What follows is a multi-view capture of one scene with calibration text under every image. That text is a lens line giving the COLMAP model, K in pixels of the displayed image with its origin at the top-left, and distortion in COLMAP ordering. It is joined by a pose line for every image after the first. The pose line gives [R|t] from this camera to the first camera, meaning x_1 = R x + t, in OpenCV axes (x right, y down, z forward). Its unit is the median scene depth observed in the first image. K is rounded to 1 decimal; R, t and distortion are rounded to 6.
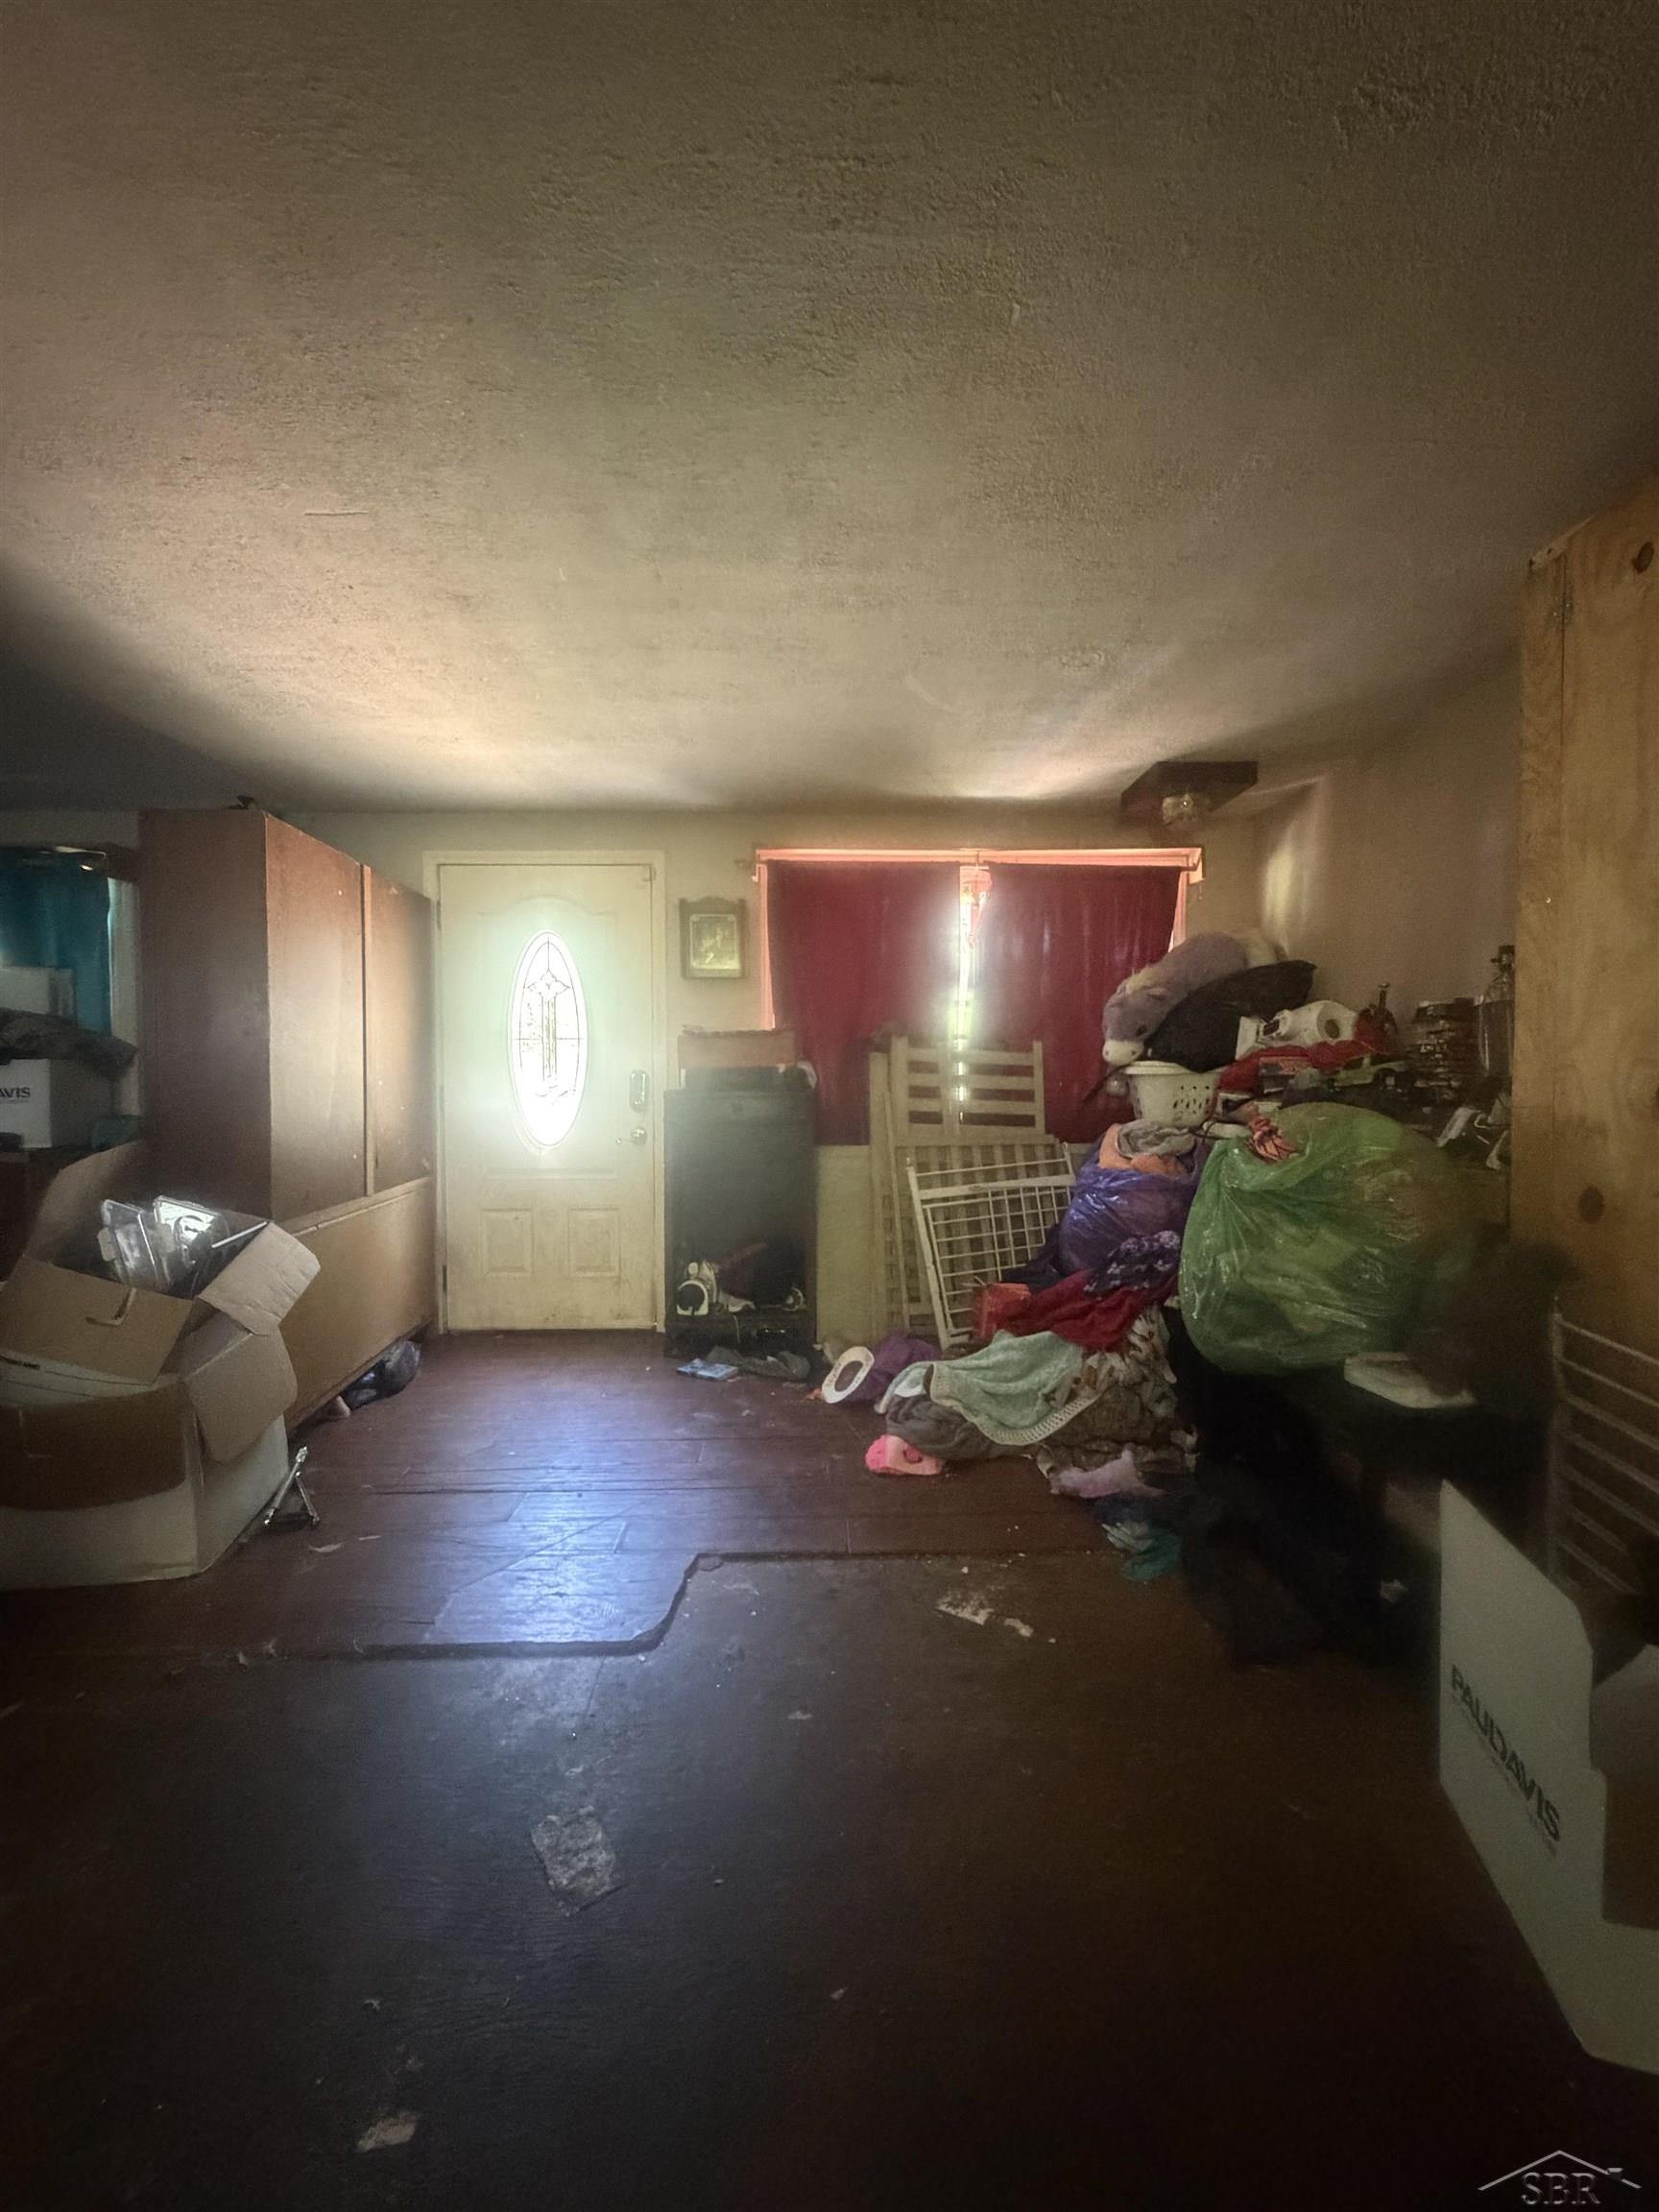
lens RADIAL K [[884.4, 0, 830.2], [0, 884.4, 1098.4], [0, 0, 1]] dist [0.002188, -0.000269]
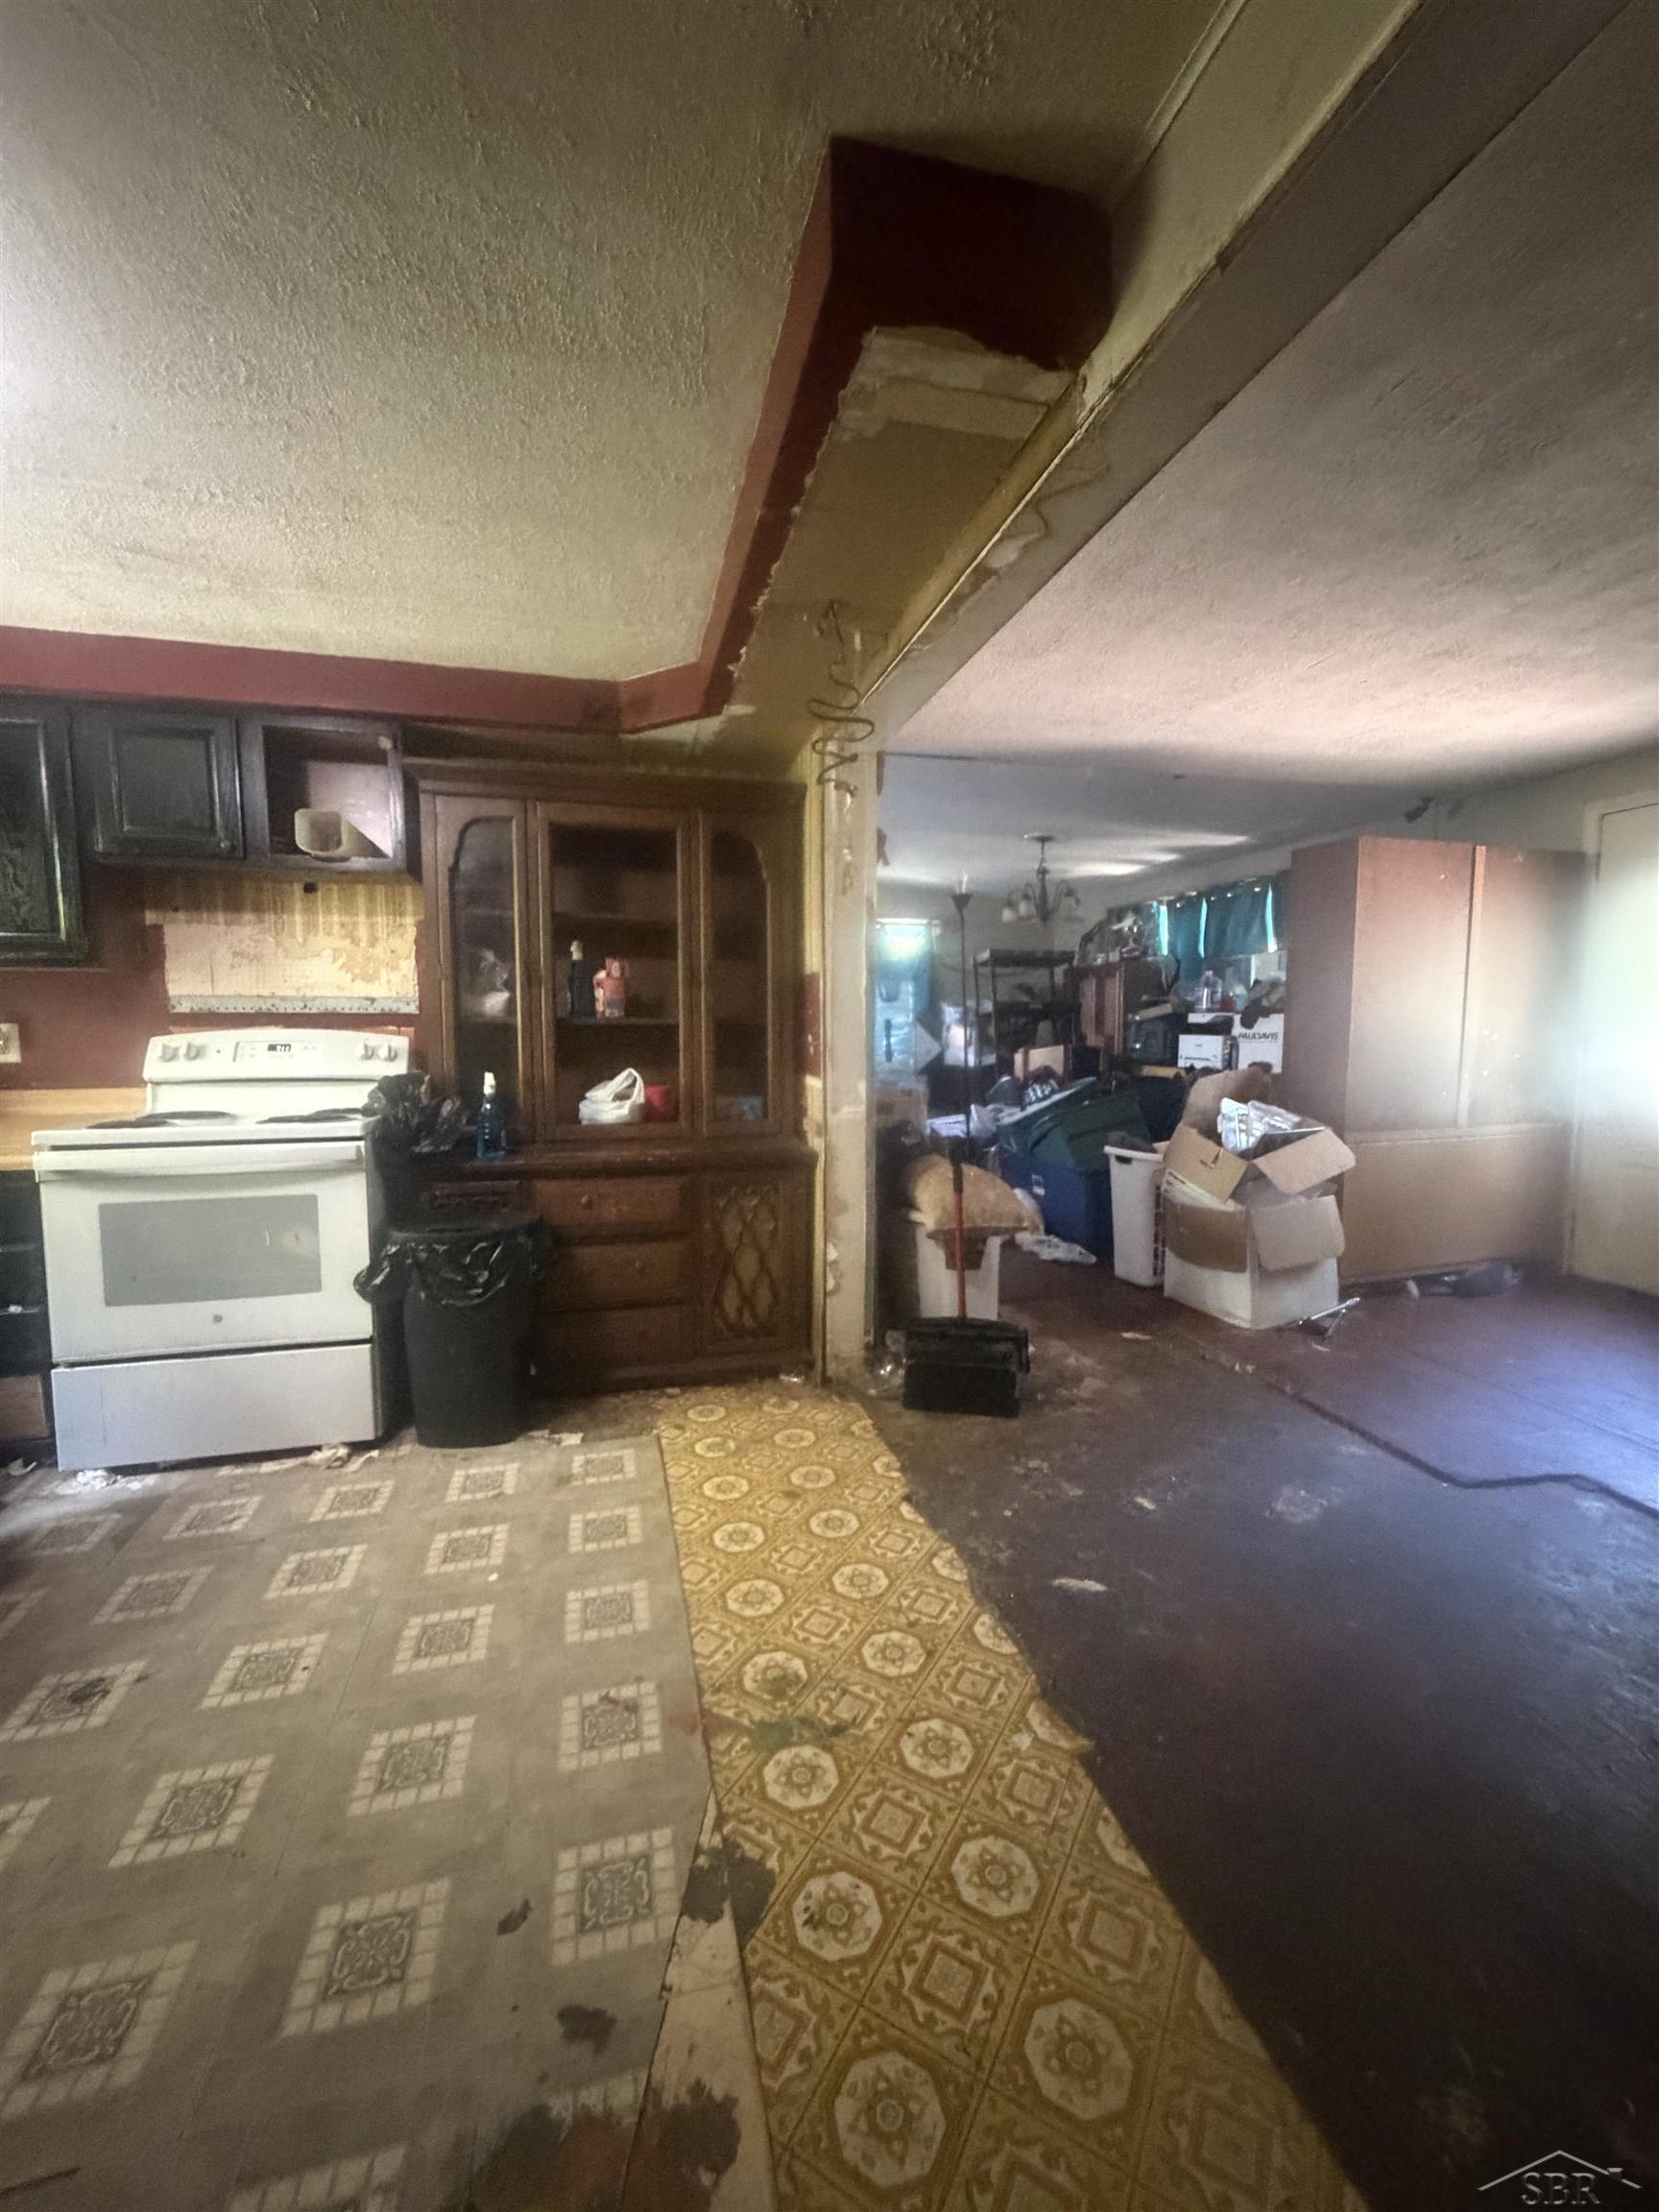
lens RADIAL K [[884.4, 0, 831.3], [0, 884.4, 1103.2], [0, 0, 1]] dist [0.002188, -0.000269]
pose [[0.225810, 0.092522, -0.969768, 0.691288], [-0.022854, 0.995709, 0.089675, -0.017291], [0.973903, 0.001913, 0.226955, -0.145766]]
